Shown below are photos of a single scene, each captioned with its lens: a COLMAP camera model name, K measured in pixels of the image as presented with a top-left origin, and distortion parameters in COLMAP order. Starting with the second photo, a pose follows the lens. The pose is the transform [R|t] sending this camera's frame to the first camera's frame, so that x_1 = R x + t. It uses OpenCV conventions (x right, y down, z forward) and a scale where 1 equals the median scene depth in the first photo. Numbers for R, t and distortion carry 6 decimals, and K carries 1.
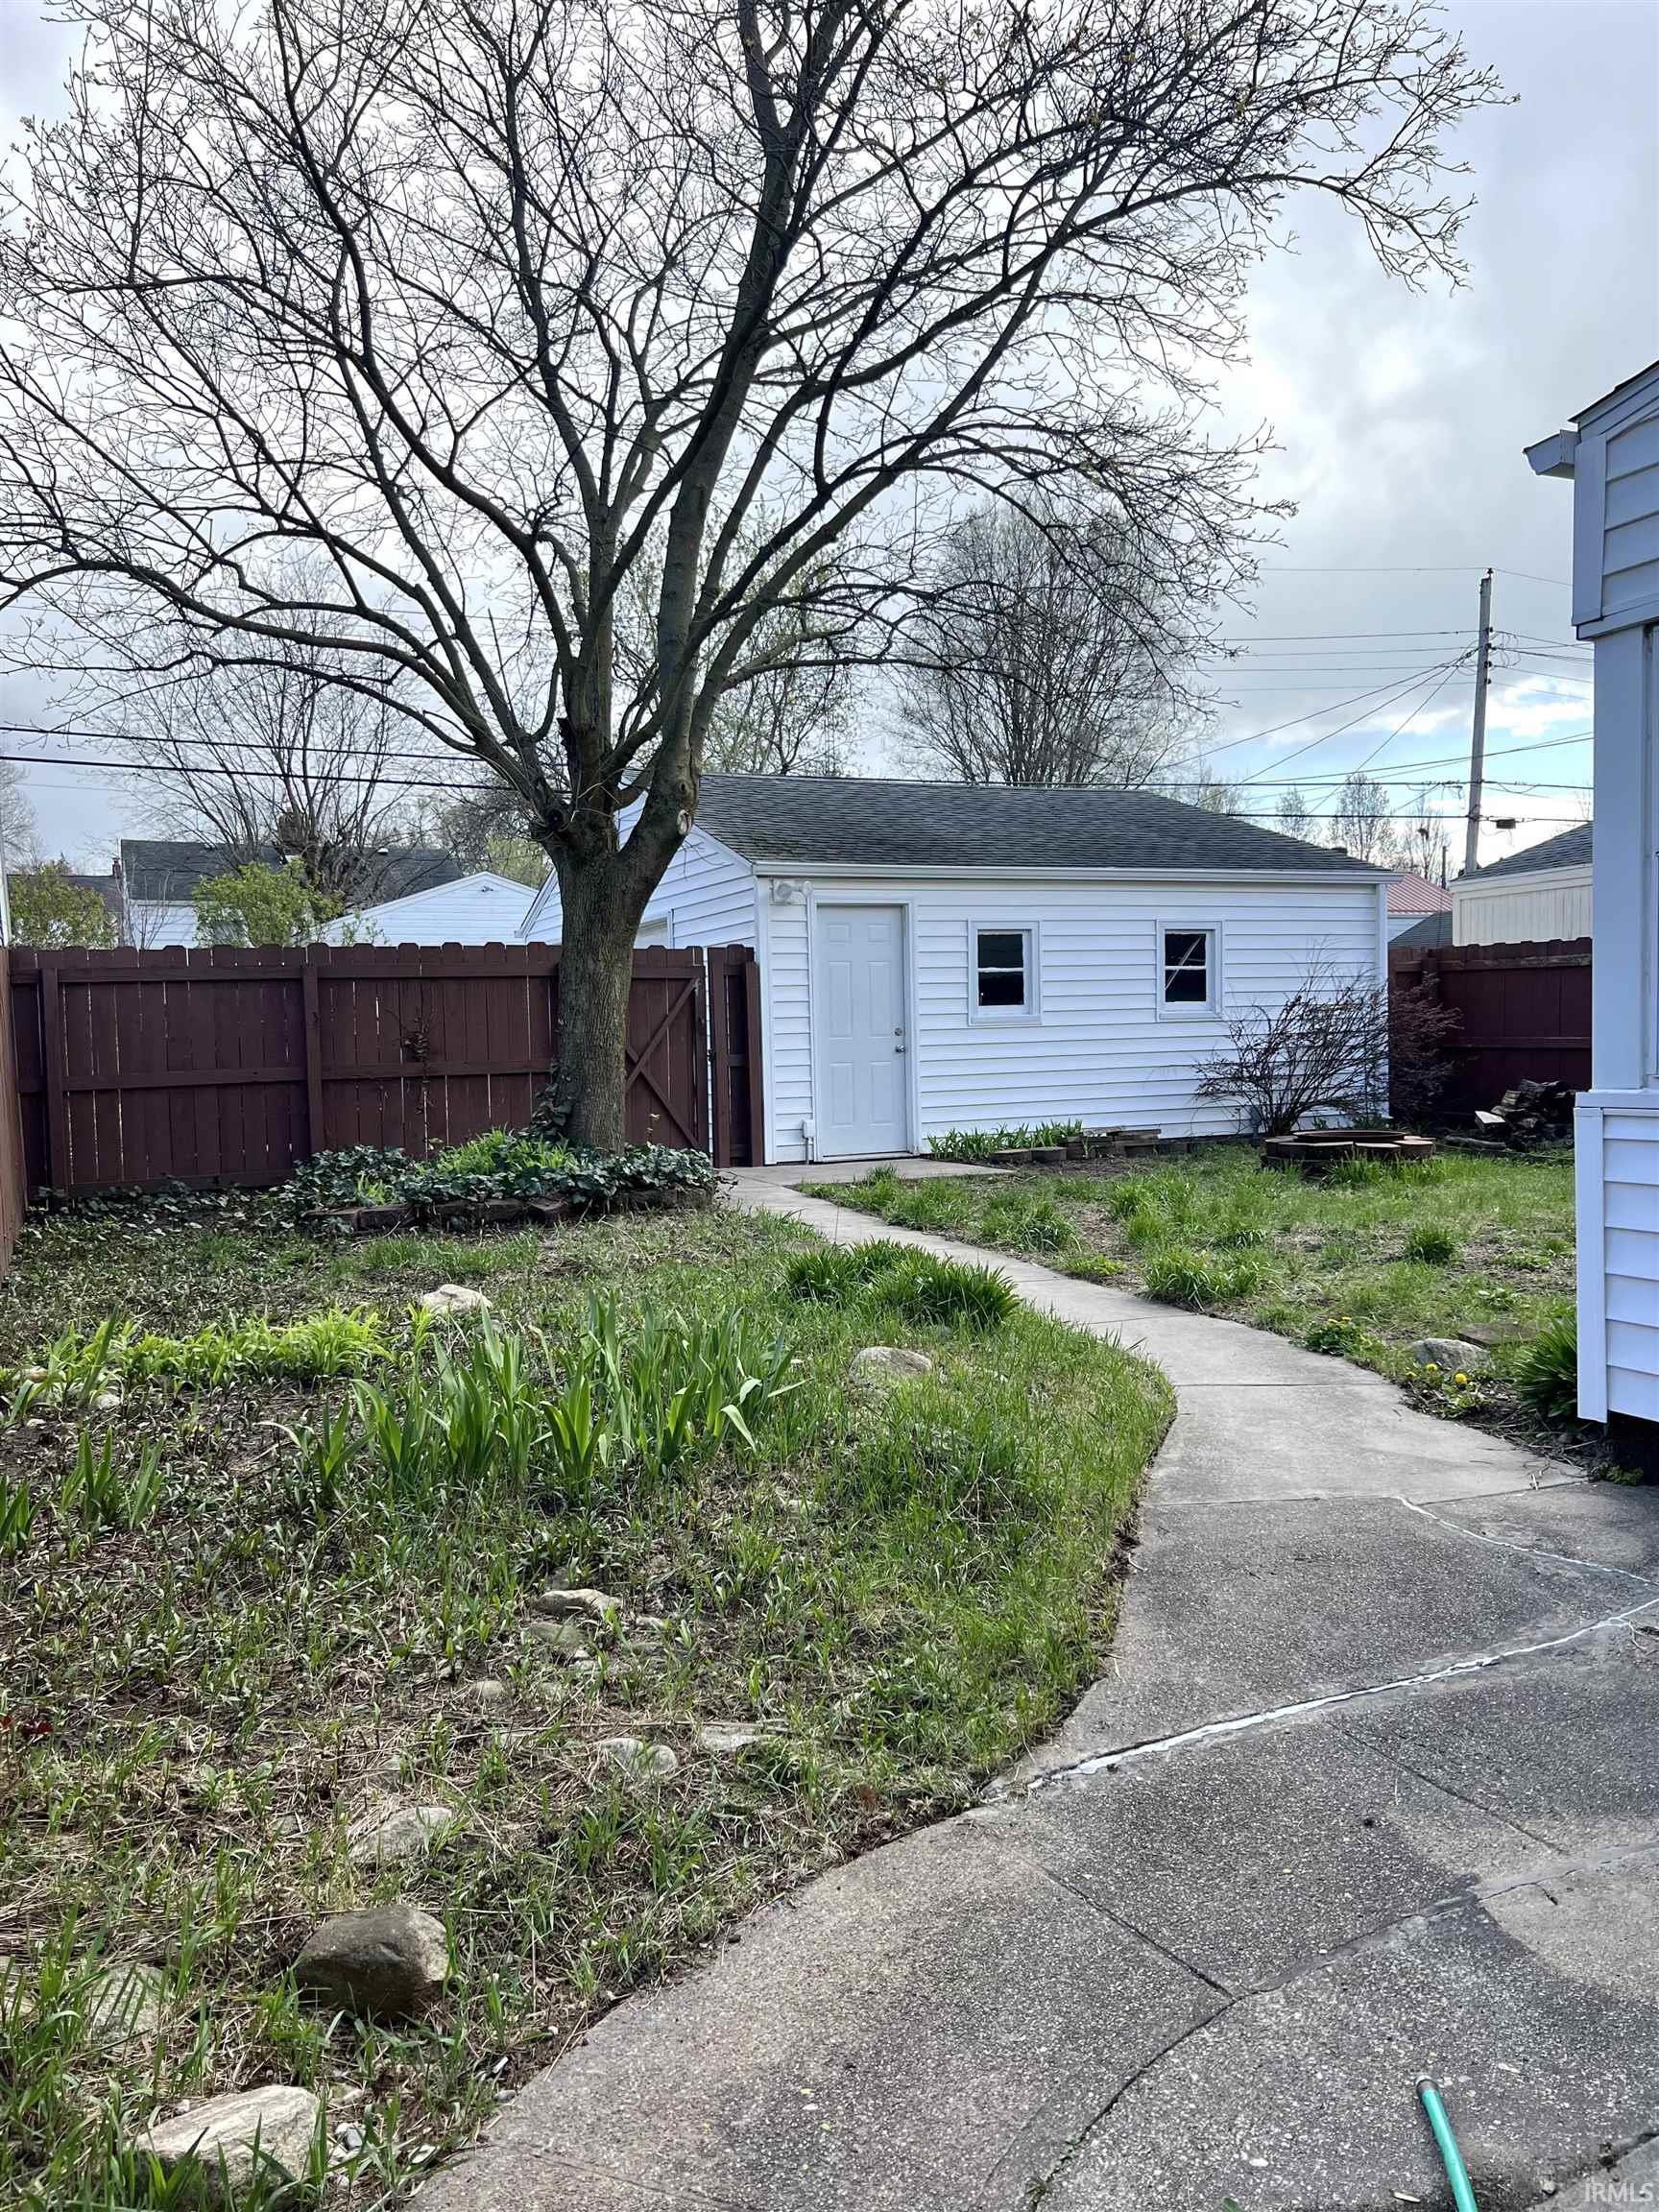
lens RADIAL K [[1628.0, 0, 835.1], [0, 1628.0, 1107.4], [0, 0, 1]] dist [0.016238, -0.038259]
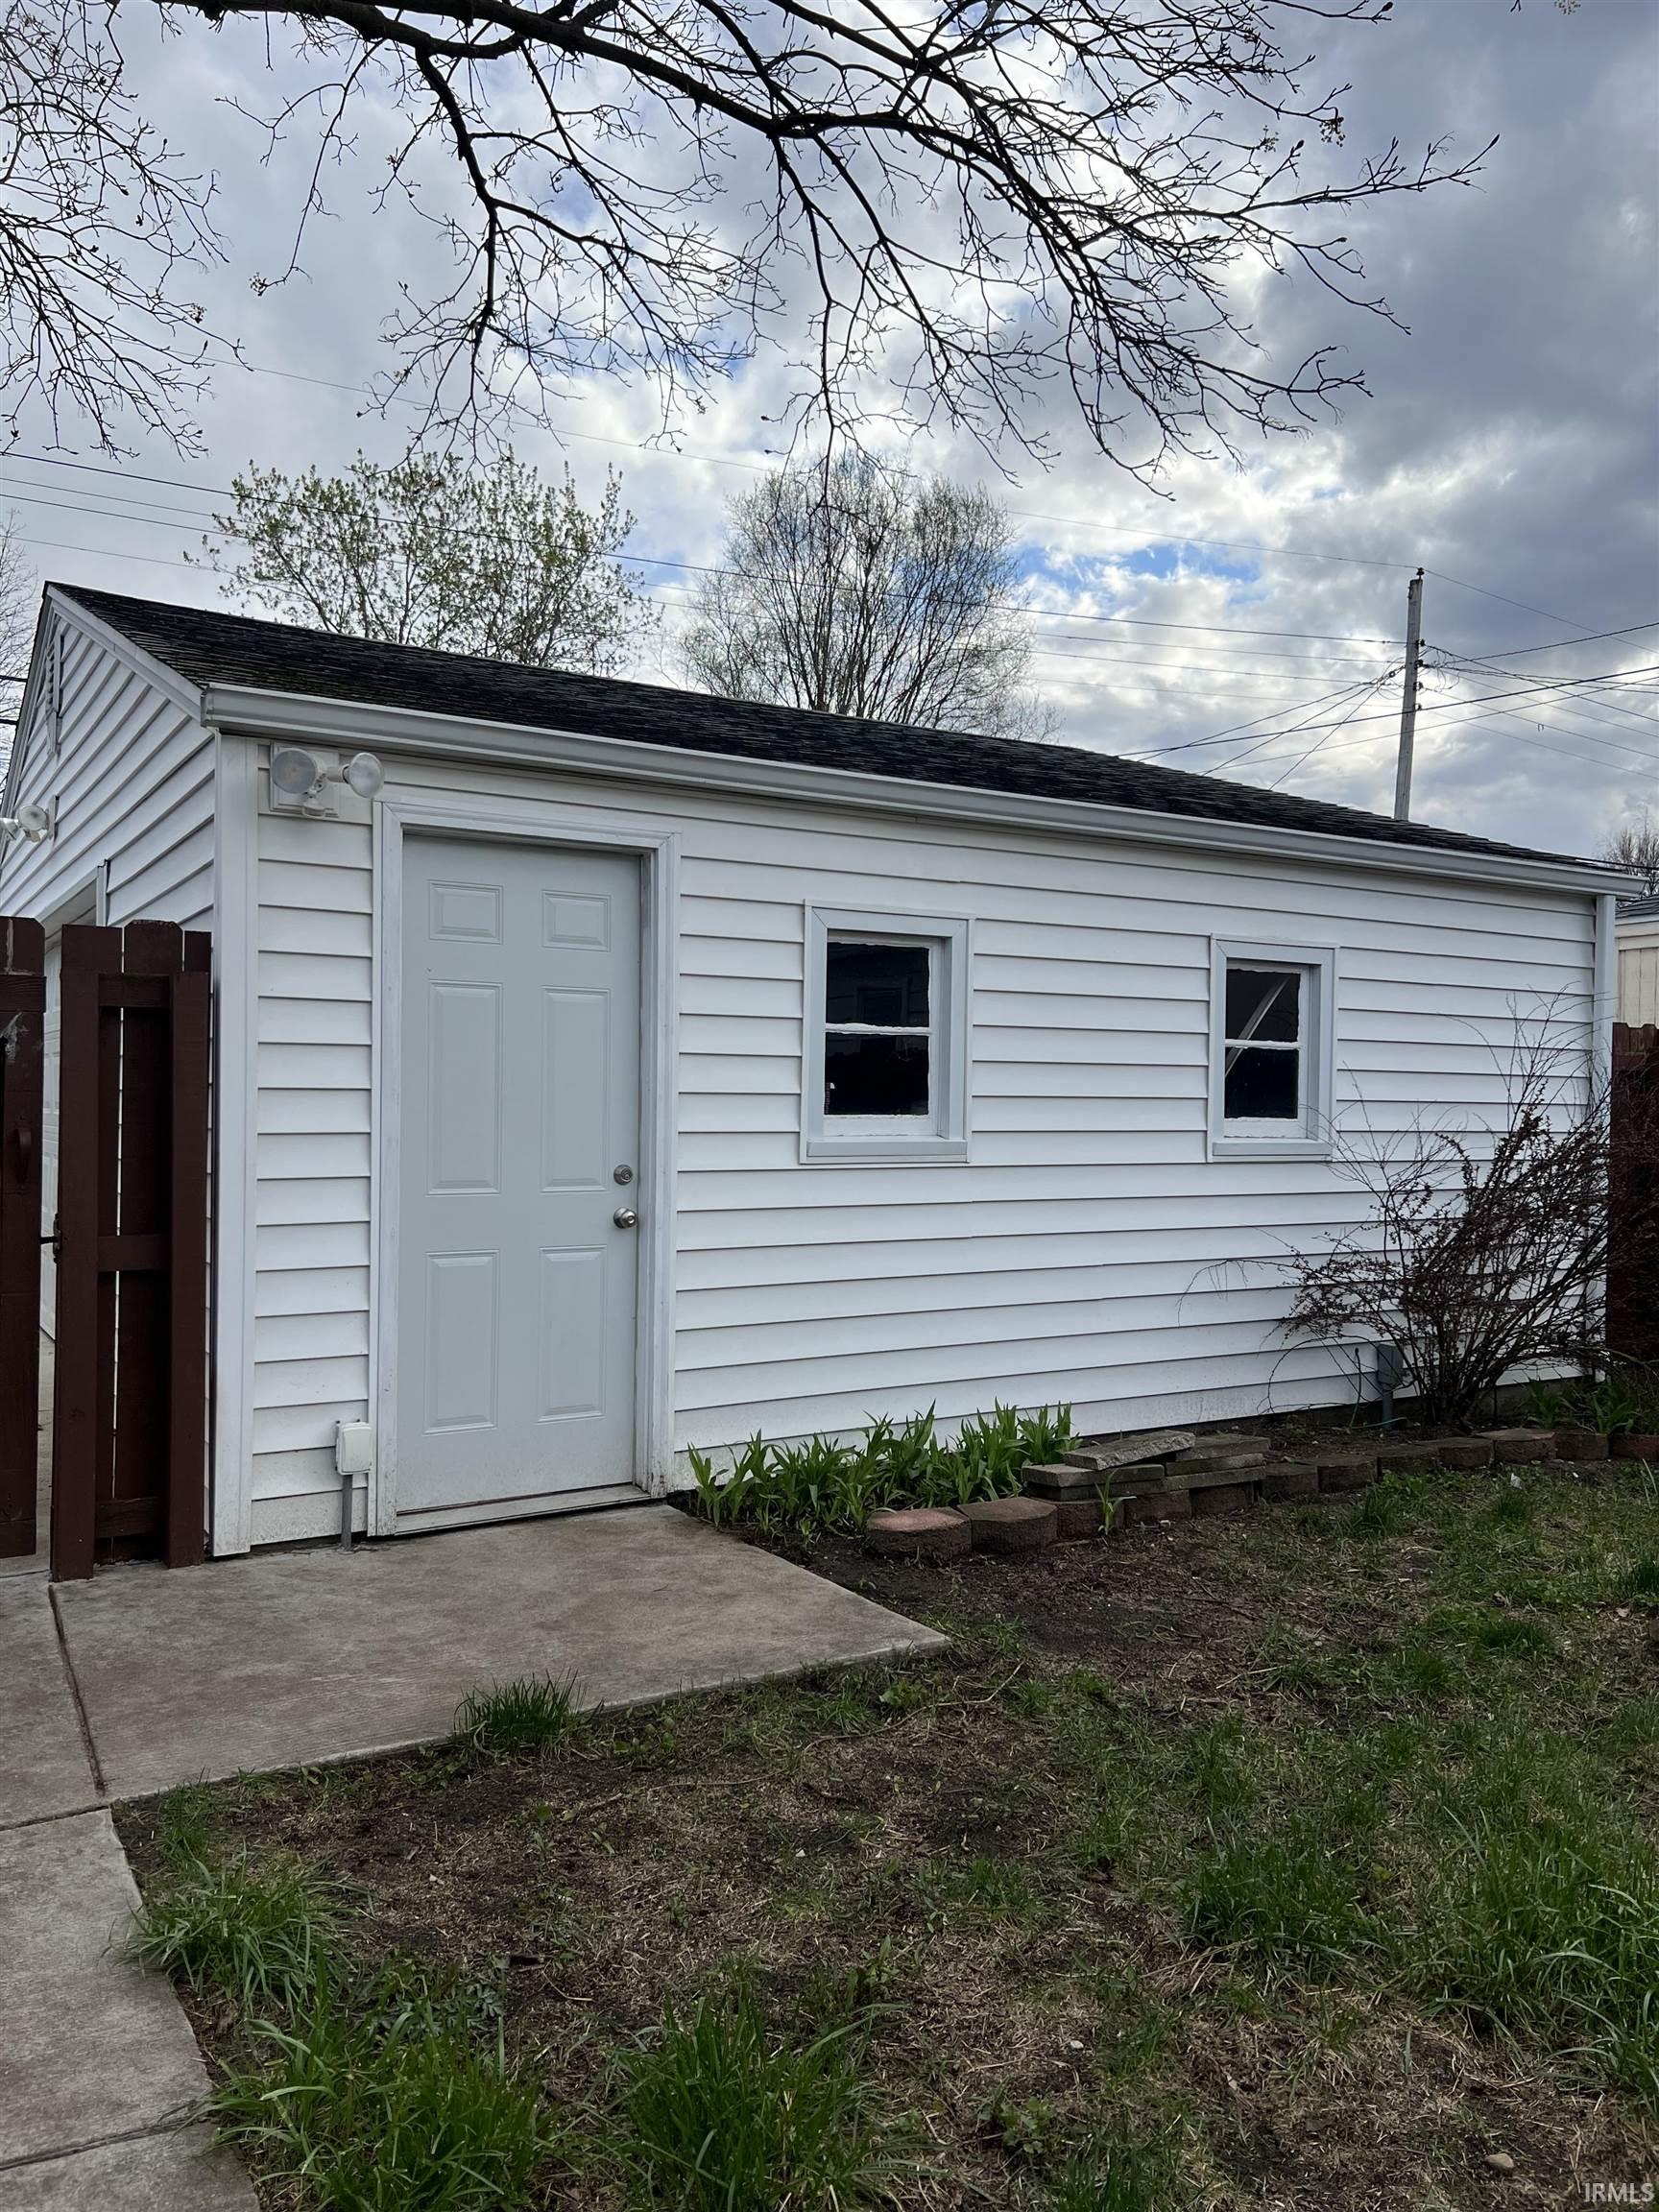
lens RADIAL K [[1628.0, 0, 830.1], [0, 1628.0, 1102.1], [0, 0, 1]] dist [0.016238, -0.038259]
pose [[0.990490, 0.035007, 0.133053, 0.034512], [-0.028583, 0.998346, -0.049889, -0.044756], [-0.134579, 0.045612, 0.989852, 0.587907]]
